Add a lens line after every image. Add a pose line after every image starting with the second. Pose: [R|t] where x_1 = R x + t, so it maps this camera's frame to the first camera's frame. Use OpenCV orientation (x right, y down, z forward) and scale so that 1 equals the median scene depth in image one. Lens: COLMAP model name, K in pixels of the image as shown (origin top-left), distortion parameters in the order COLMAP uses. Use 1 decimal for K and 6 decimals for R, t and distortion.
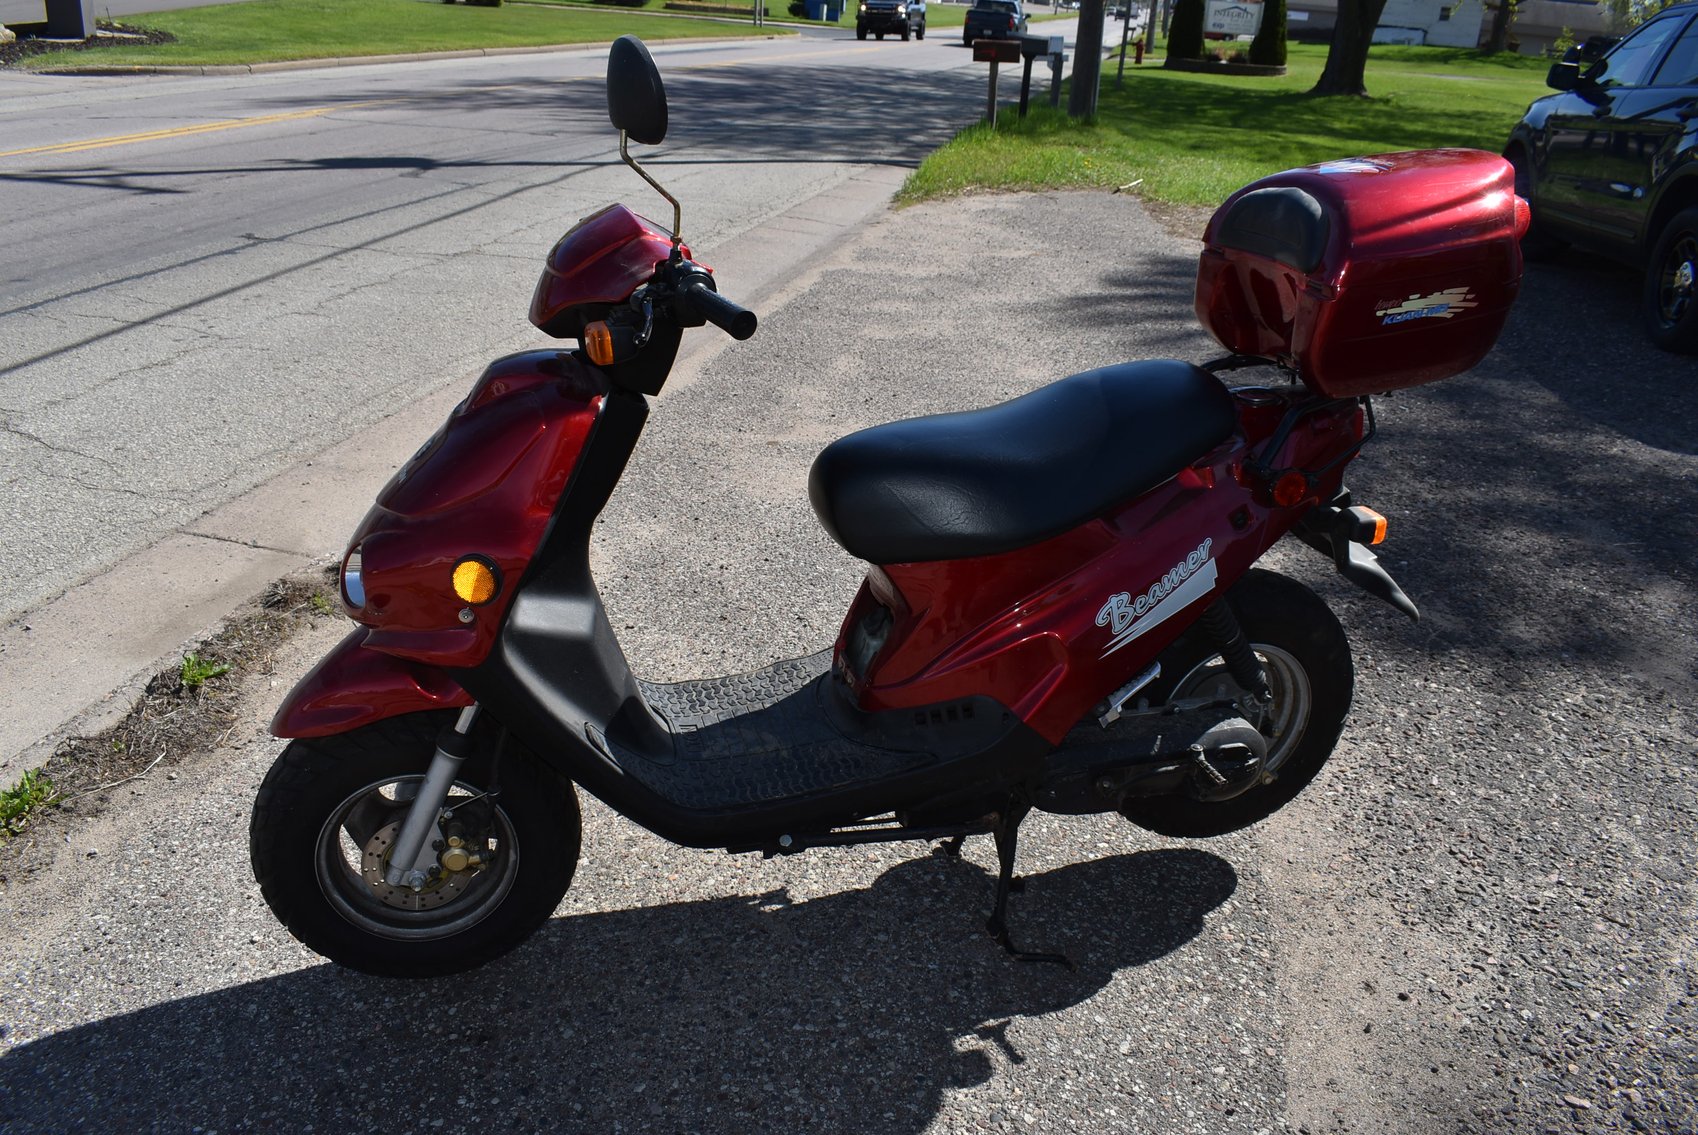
lens RADIAL K [[1308.4, 0, 844.4], [0, 1308.4, 566.1], [0, 0, 1]] dist [-0.104672, 0.021099]
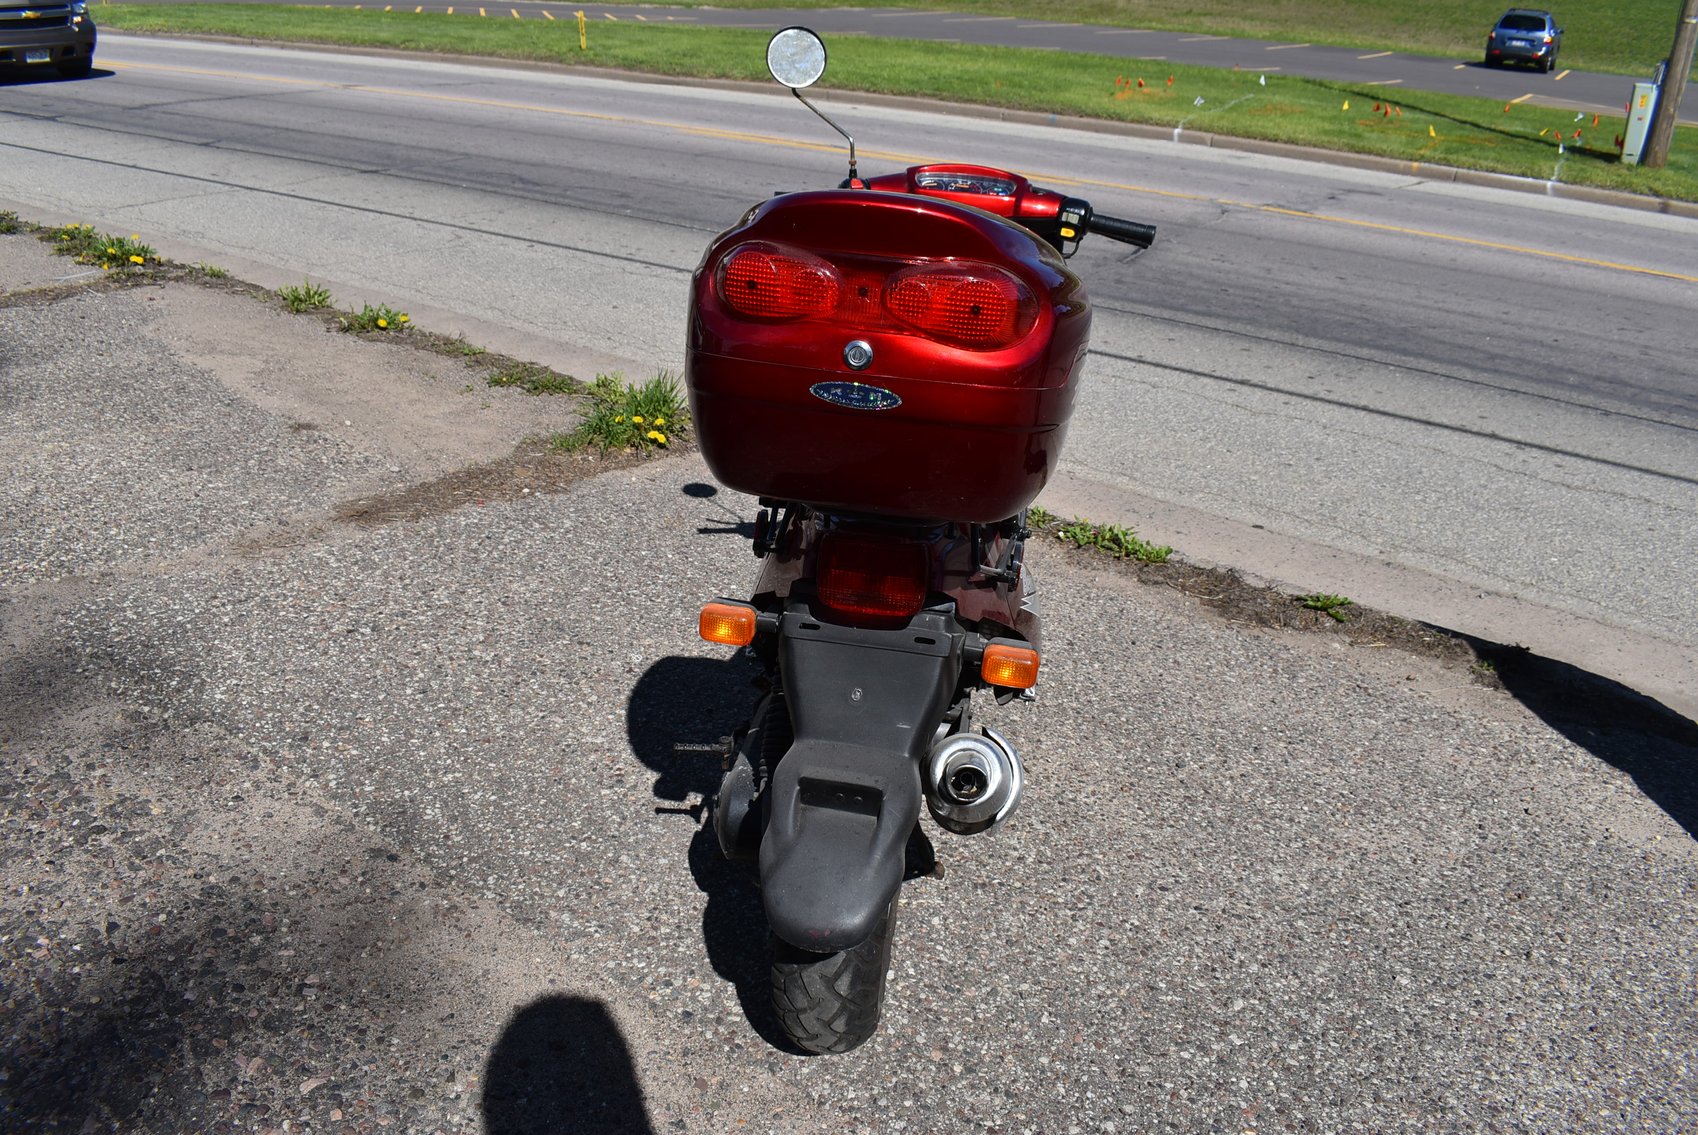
lens RADIAL K [[1308.4, 0, 844.4], [0, 1308.4, 566.1], [0, 0, 1]] dist [-0.104672, 0.021099]
pose [[-0.385728, 0.308169, -0.869624, 0.859752], [-0.436518, 0.769435, 0.466285, -0.375034], [0.812813, 0.559466, -0.162271, 0.945671]]
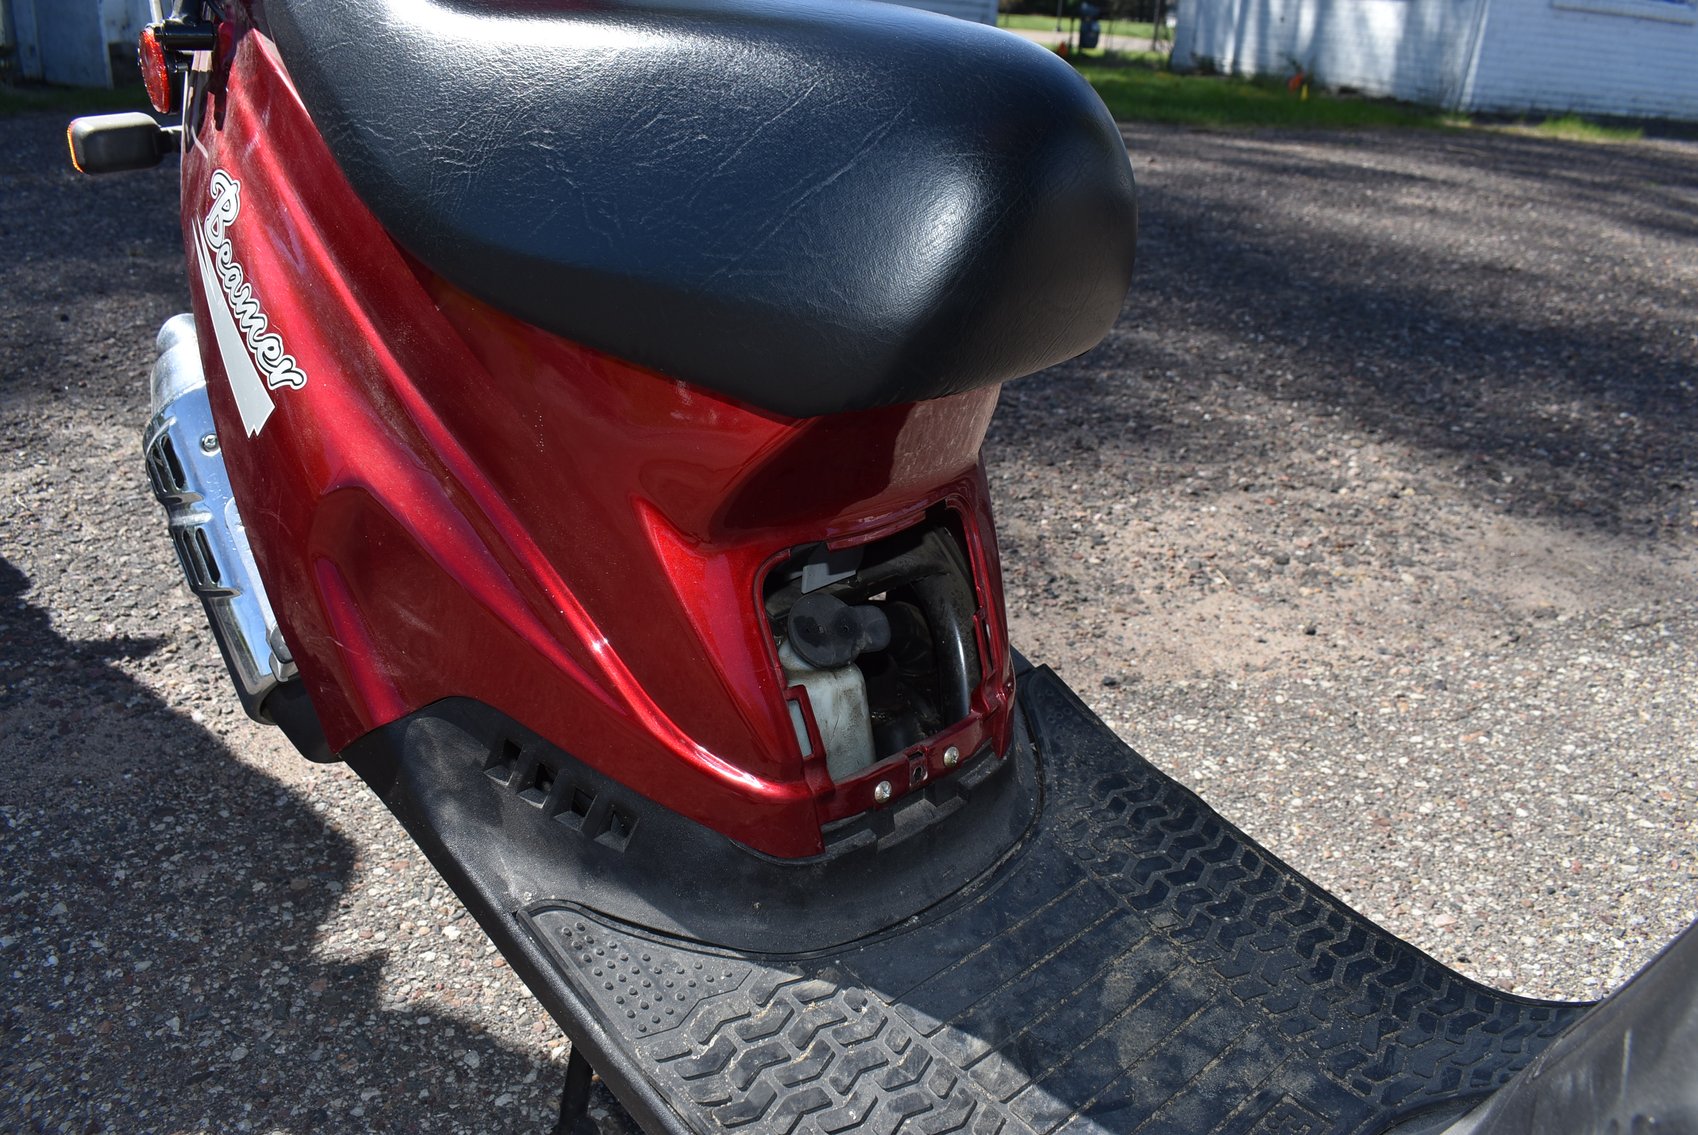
lens RADIAL K [[1308.4, 0, 844.4], [0, 1308.4, 566.1], [0, 0, 1]] dist [-0.104672, 0.021099]
pose [[-0.455616, -0.432730, 0.777919, -0.201560], [0.291027, 0.753462, 0.589575, -0.146530], [-0.841259, 0.495016, -0.217353, 0.891796]]
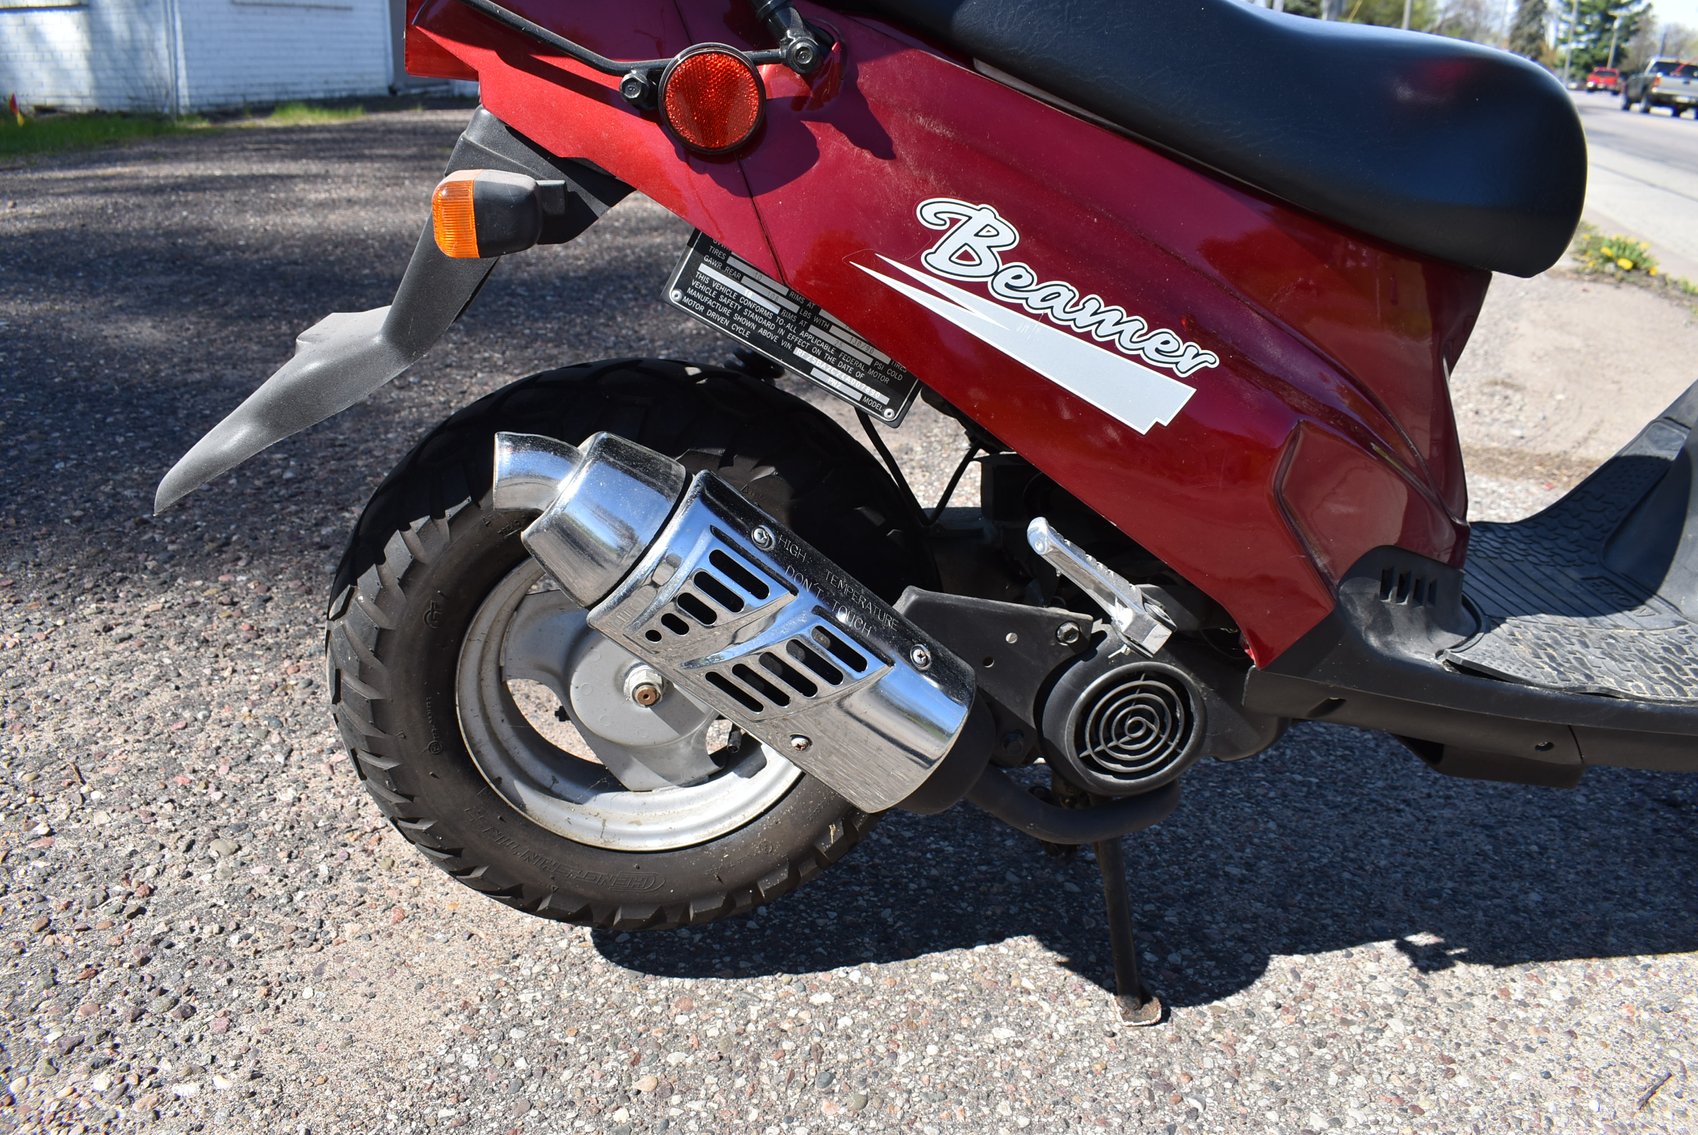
lens RADIAL K [[1308.4, 0, 844.4], [0, 1308.4, 566.1], [0, 0, 1]] dist [-0.104672, 0.021099]
pose [[-0.991226, -0.114624, 0.065813, 0.174072], [-0.032833, 0.695852, 0.717434, -0.244339], [-0.128031, 0.708979, -0.693511, 1.200457]]
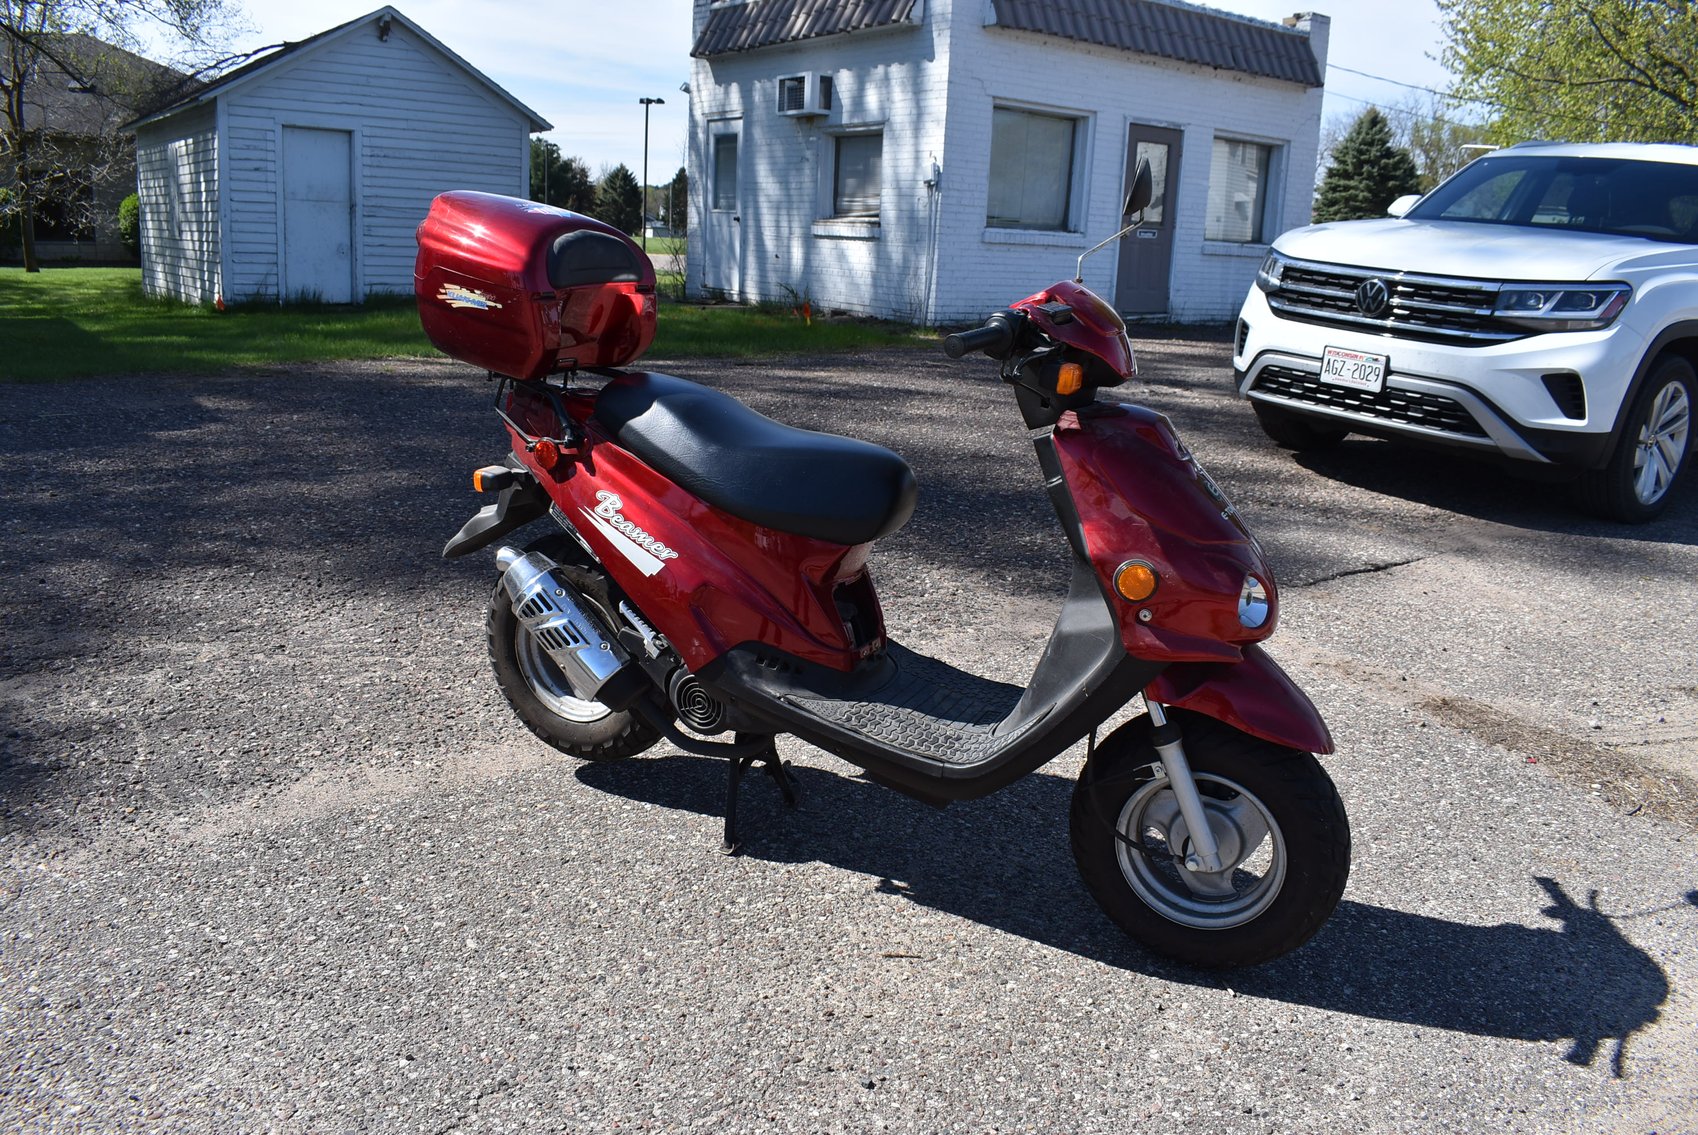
lens RADIAL K [[1308.4, 0, 844.4], [0, 1308.4, 566.1], [0, 0, 1]] dist [-0.104672, 0.021099]
pose [[-0.751750, -0.244889, 0.612292, -0.591956], [0.191609, 0.807320, 0.558141, -0.557141], [-0.630998, 0.536903, -0.559979, 1.385956]]
